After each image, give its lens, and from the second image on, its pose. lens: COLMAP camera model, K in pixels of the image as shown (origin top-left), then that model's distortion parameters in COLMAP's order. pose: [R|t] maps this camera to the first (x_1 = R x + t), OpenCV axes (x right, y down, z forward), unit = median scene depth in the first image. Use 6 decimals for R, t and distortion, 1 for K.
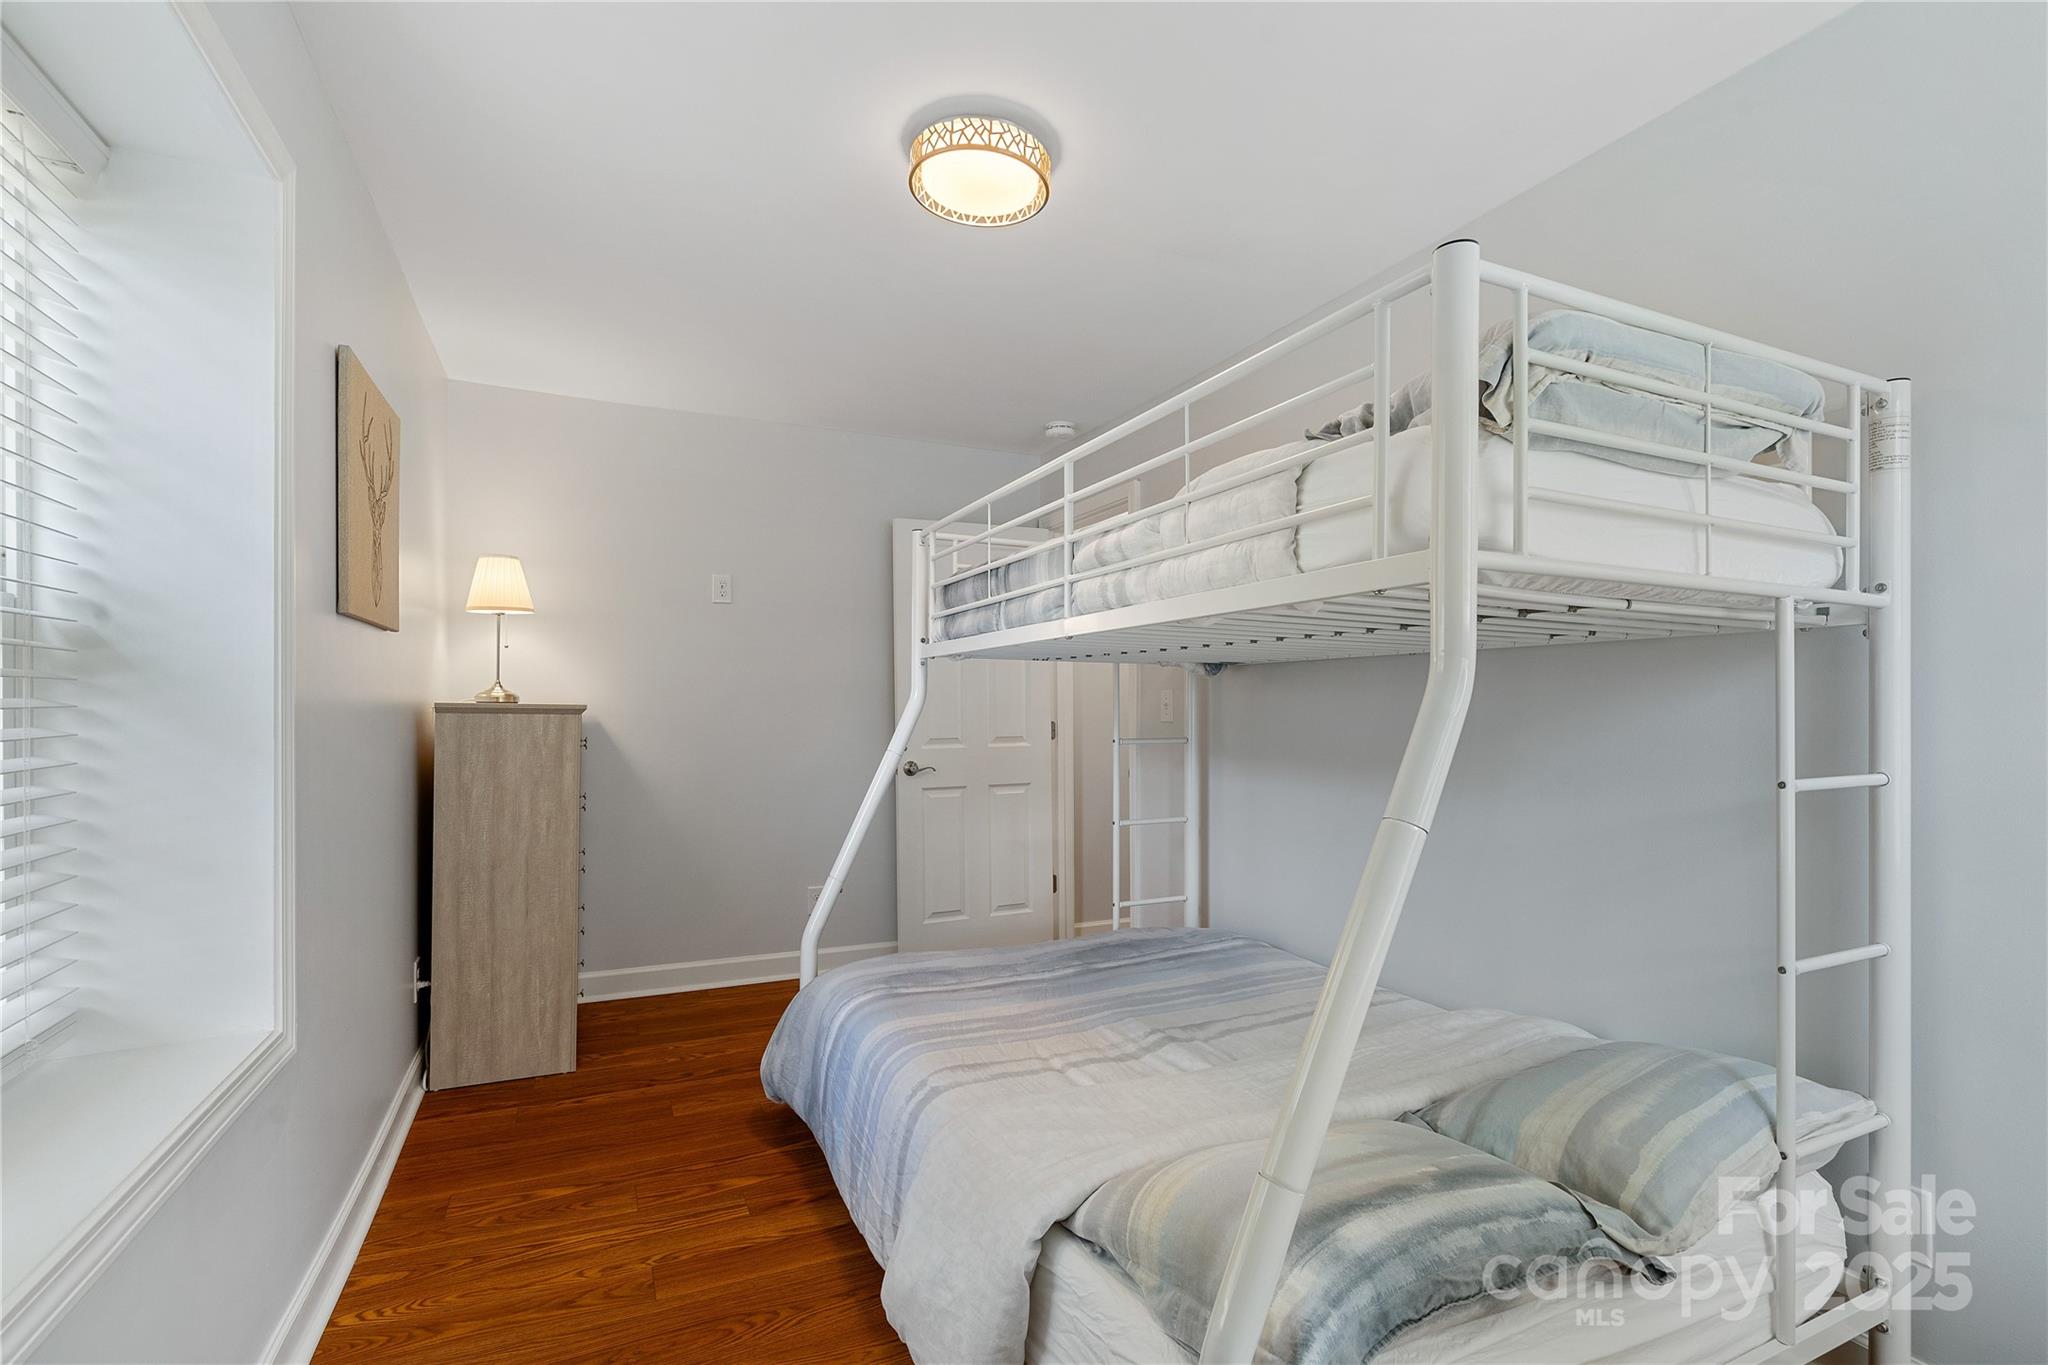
lens RADIAL K [[930.3, 0, 1027.0], [0, 930.3, 696.5], [0, 0, 1]] dist [0.001685, -0.000438]
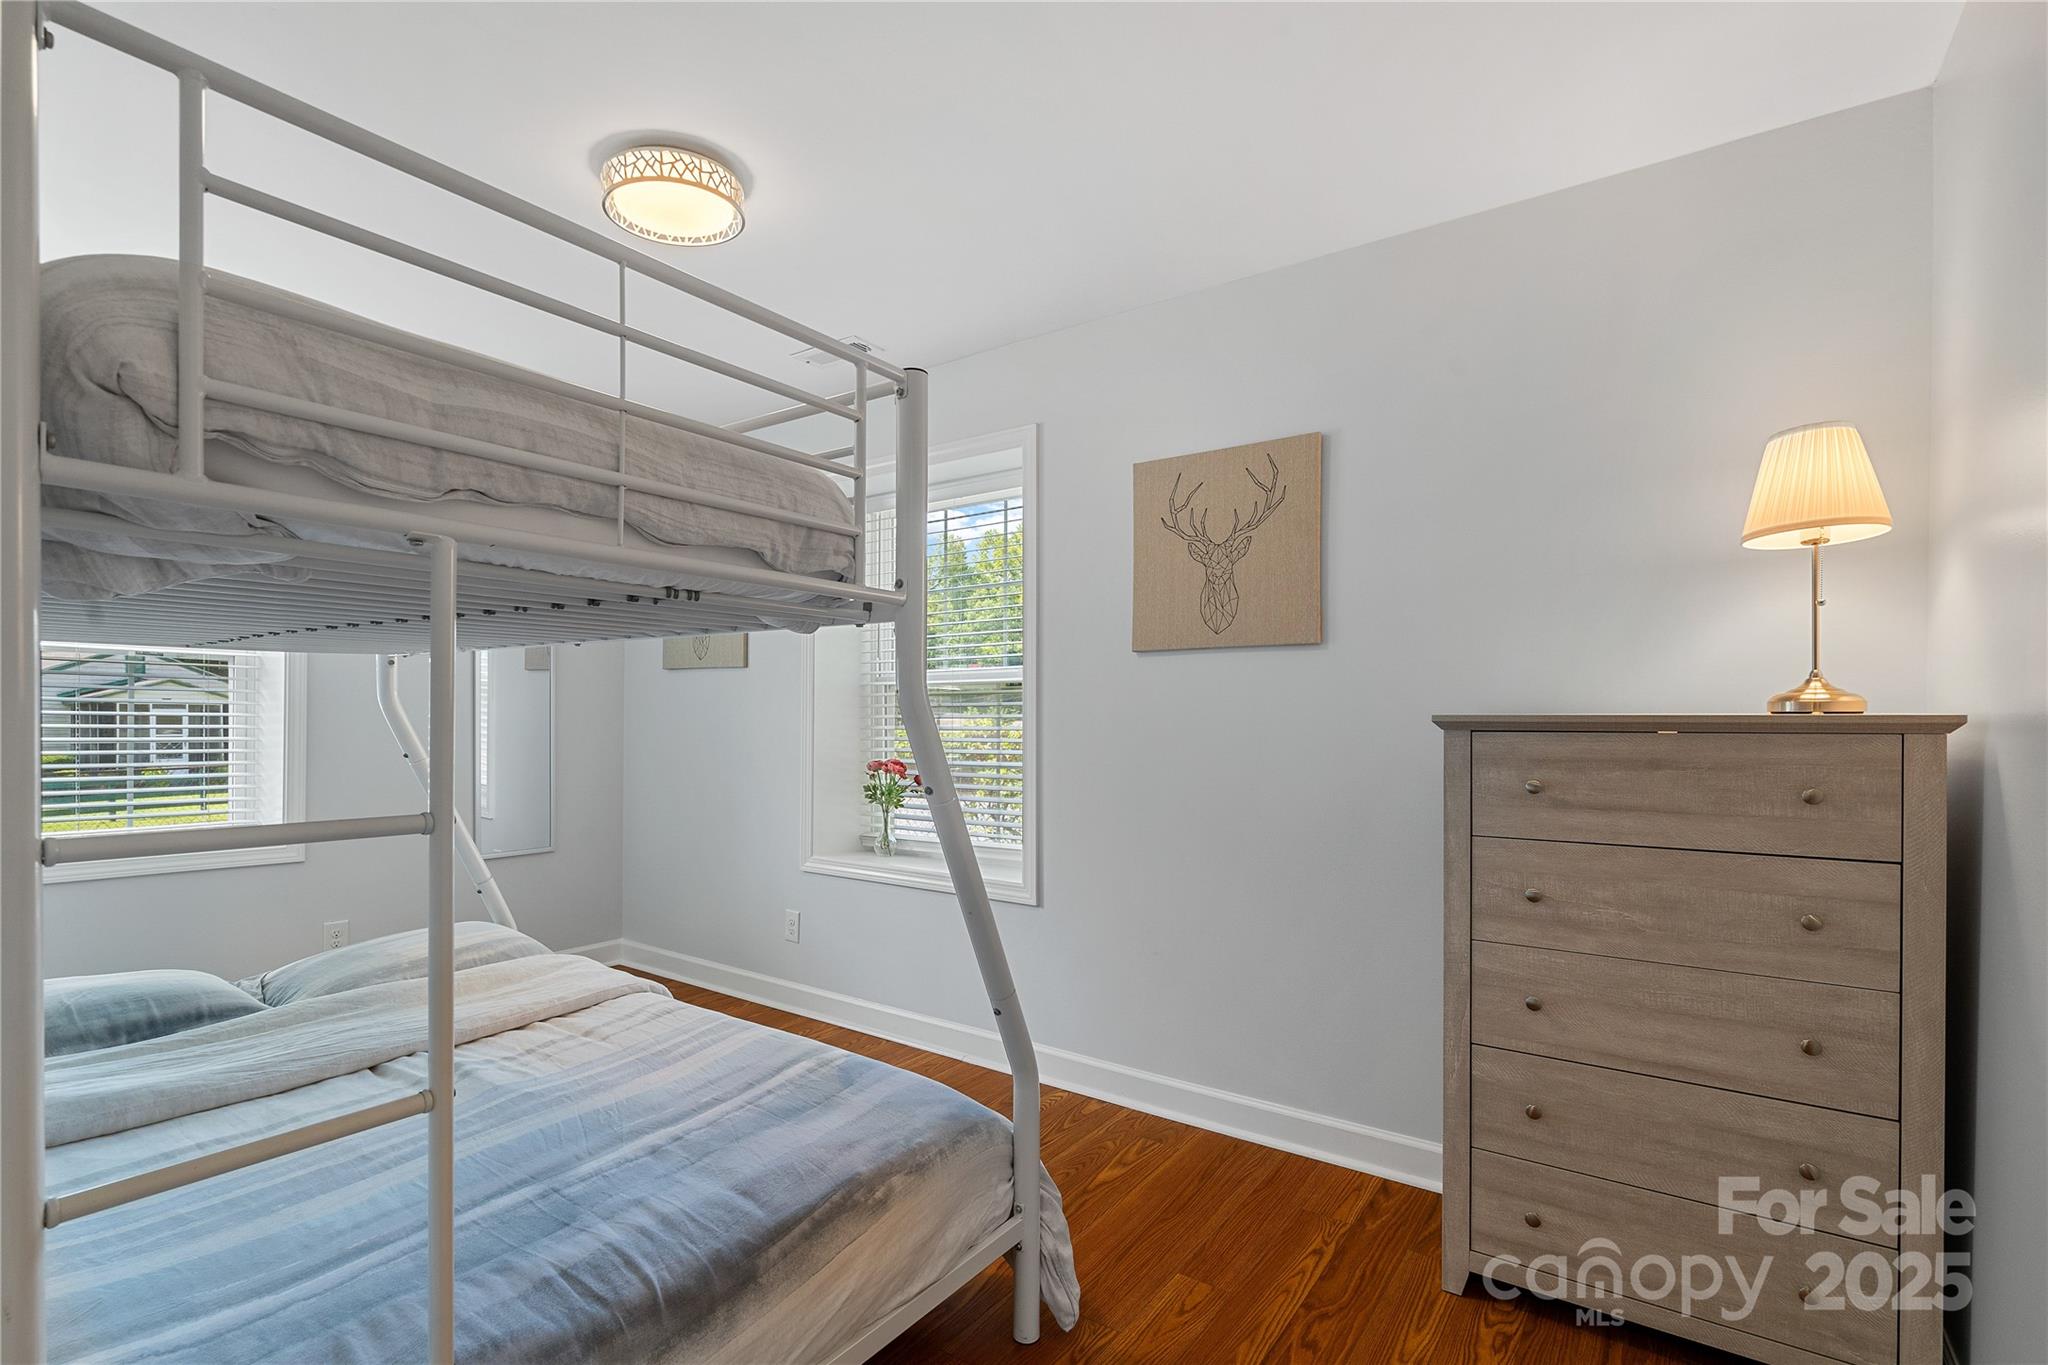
lens RADIAL K [[930.3, 0, 1018.0], [0, 930.3, 736.8], [0, 0, 1]] dist [0.001685, -0.000438]
pose [[-0.870970, -0.002172, -0.491332, 0.096308], [-0.000376, 0.999993, -0.003755, 0.028923], [0.491337, -0.003086, -0.870964, 1.615311]]
